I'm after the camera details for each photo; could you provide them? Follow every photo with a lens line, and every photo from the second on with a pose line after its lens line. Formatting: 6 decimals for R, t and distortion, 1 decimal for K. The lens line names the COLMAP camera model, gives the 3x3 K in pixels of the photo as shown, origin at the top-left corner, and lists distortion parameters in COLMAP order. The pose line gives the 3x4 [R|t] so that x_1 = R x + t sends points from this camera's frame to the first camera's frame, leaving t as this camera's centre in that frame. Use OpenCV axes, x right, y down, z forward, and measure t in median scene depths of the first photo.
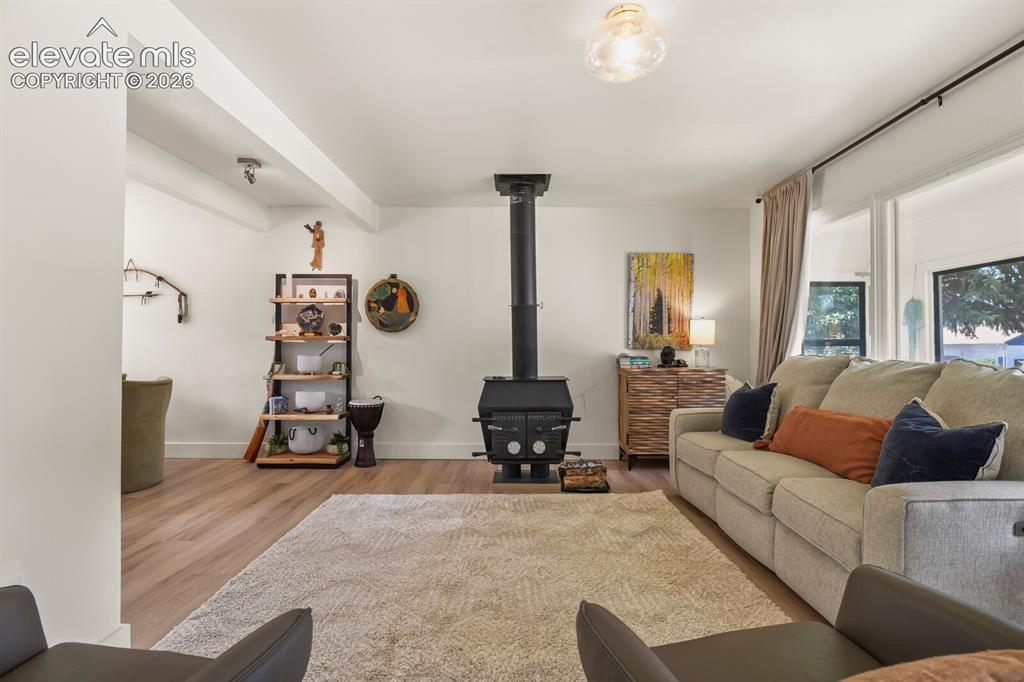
lens RADIAL K [[494.3, 0, 519.0], [0, 494.3, 342.0], [0, 0, 1]] dist [-0.008806, -0.001348]
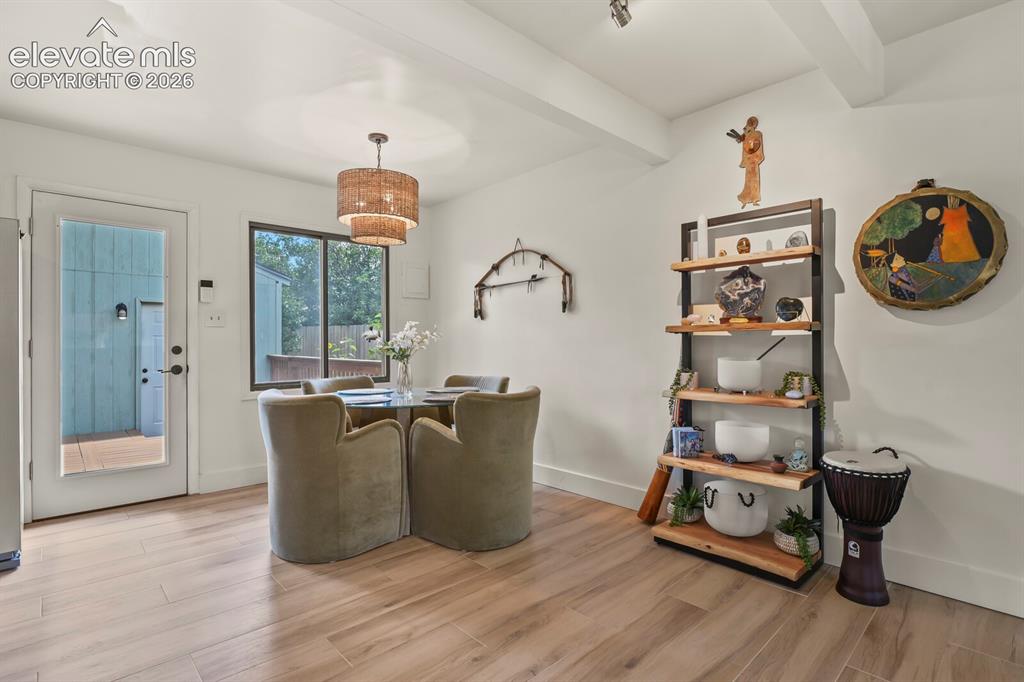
lens RADIAL K [[494.3, 0, 519.0], [0, 494.3, 342.0], [0, 0, 1]] dist [-0.008806, -0.001348]
pose [[0.689814, -0.006819, -0.723955, -0.192394], [0.011909, 0.999927, 0.001929, 0.004336], [0.723889, -0.009952, 0.689845, 0.435470]]
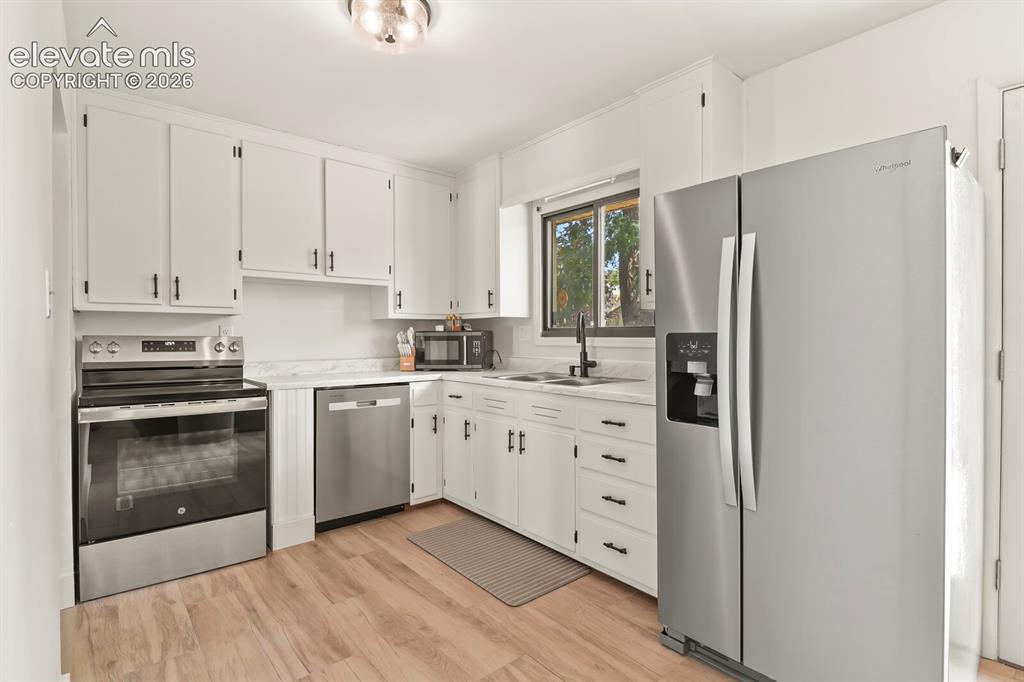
lens RADIAL K [[494.3, 0, 519.0], [0, 494.3, 342.0], [0, 0, 1]] dist [-0.008806, -0.001348]
pose [[-0.762536, 0.005250, -0.646924, -0.574890], [0.005411, 0.999984, 0.001737, -0.014339], [0.646923, -0.002176, -0.762553, 0.461114]]
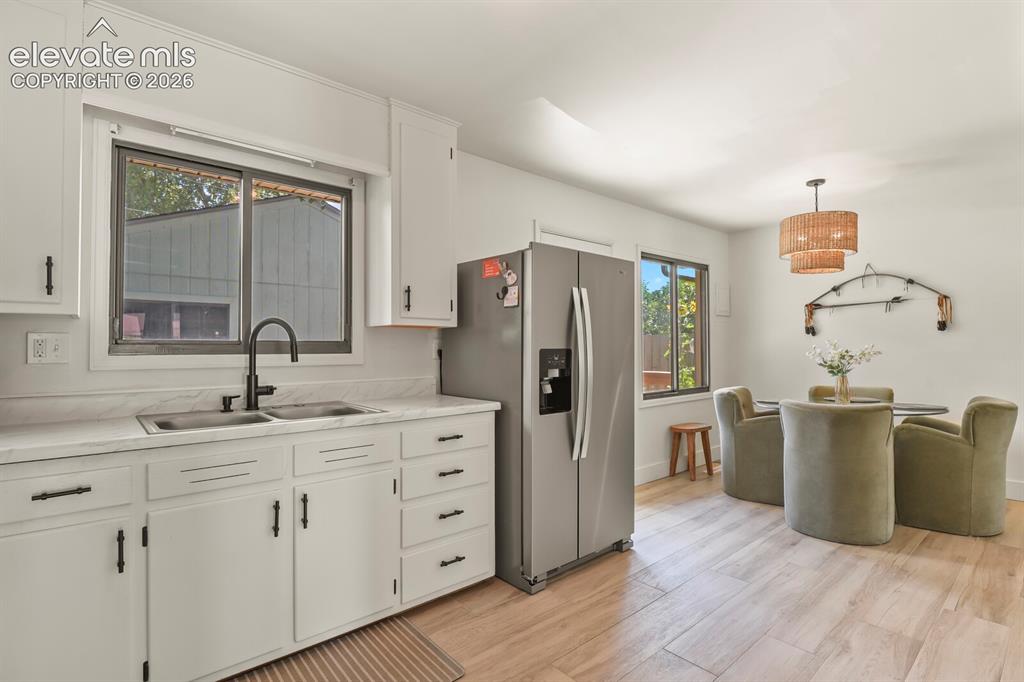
lens RADIAL K [[494.3, 0, 519.0], [0, 494.3, 342.0], [0, 0, 1]] dist [-0.008806, -0.001348]
pose [[0.658338, -0.017661, -0.752515, -0.543609], [0.015362, 0.999832, -0.010026, -0.022253], [0.752565, -0.004960, 0.658499, -0.115642]]
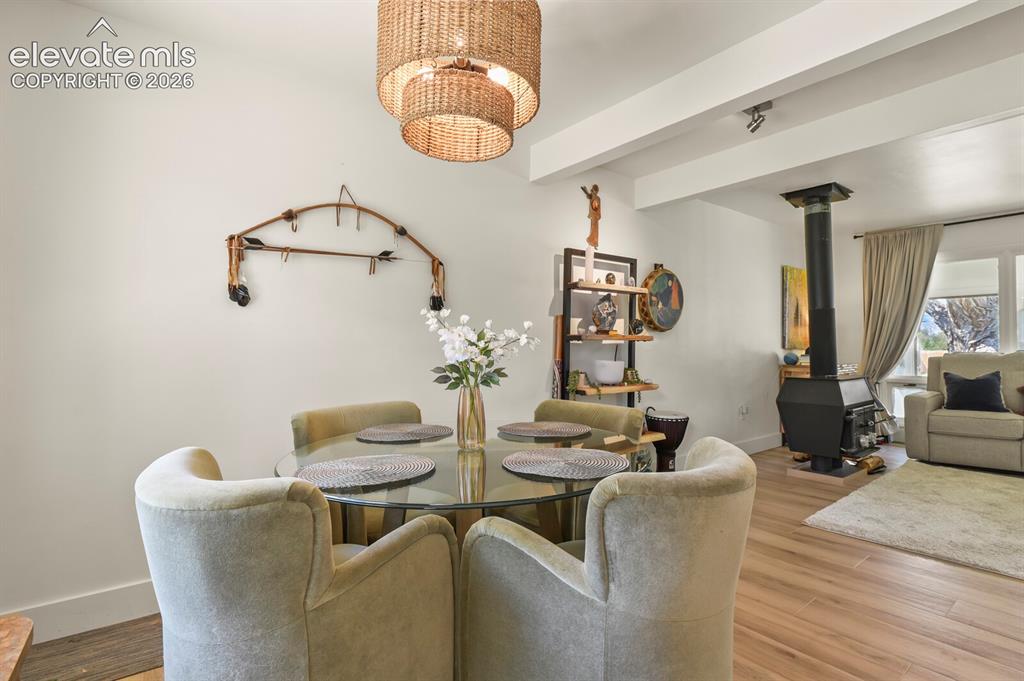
lens RADIAL K [[494.3, 0, 519.0], [0, 494.3, 341.5], [0, 0, 1]] dist [-0.008806, -0.001348]
pose [[0.789414, 0.001570, 0.613859, -0.995119], [0.002879, 0.999976, -0.006259, 0.002231], [-0.613854, 0.006708, 0.789391, 0.483858]]
